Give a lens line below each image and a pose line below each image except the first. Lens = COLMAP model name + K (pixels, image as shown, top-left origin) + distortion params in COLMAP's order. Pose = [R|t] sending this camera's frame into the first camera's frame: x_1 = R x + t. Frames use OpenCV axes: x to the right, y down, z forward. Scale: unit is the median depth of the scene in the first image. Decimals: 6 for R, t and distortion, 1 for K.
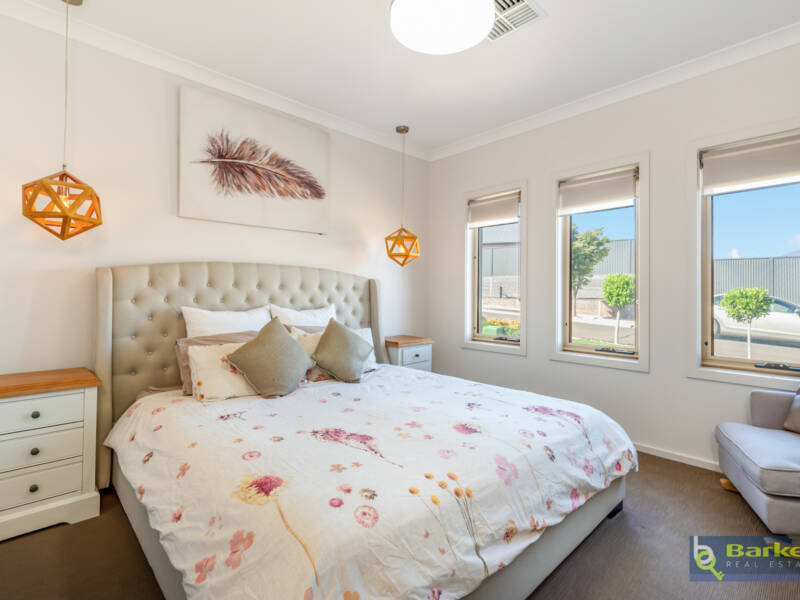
lens RADIAL K [[392.6, 0, 398.4], [0, 392.6, 296.9], [0, 0, 1]] dist [-0.000021, -0.000442]
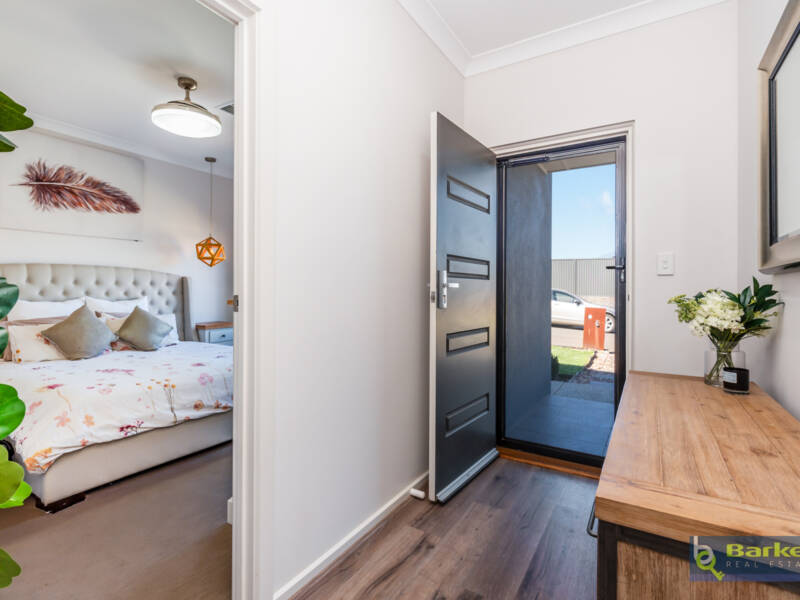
lens RADIAL K [[408.5, 0, 398.7], [0, 408.5, 296.6], [0, 0, 1]] dist [-0.003953, -0.001050]
pose [[0.966393, -0.007993, 0.256945, 0.318158], [0.005579, 0.999933, 0.010120, 0.011055], [-0.257009, -0.008347, 0.966373, -0.548685]]
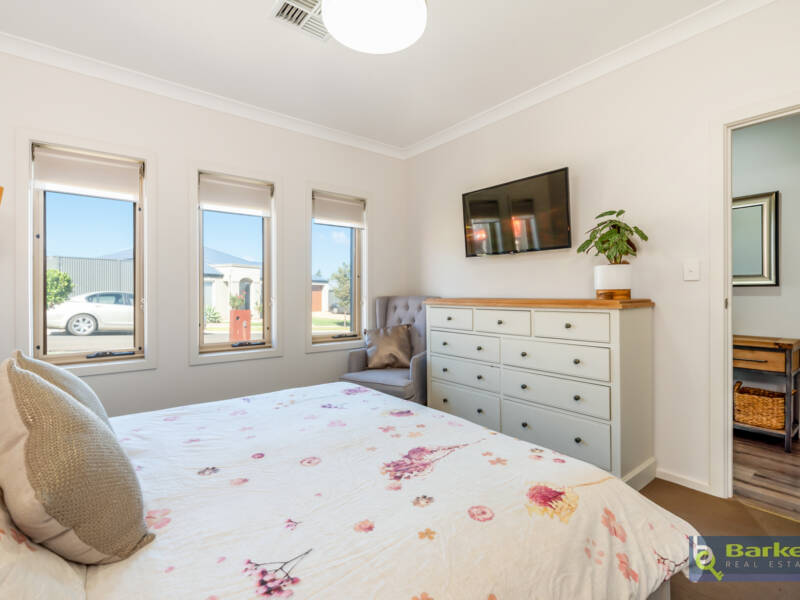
lens RADIAL K [[384.3, 0, 391.4], [0, 384.3, 294.2], [0, 0, 1]] dist [-0.002992, -0.000660]
pose [[0.095884, -0.006073, 0.995374, -0.522785], [0.005808, 0.999968, 0.005542, -0.008461], [-0.995376, 0.005250, 0.095916, 0.514537]]
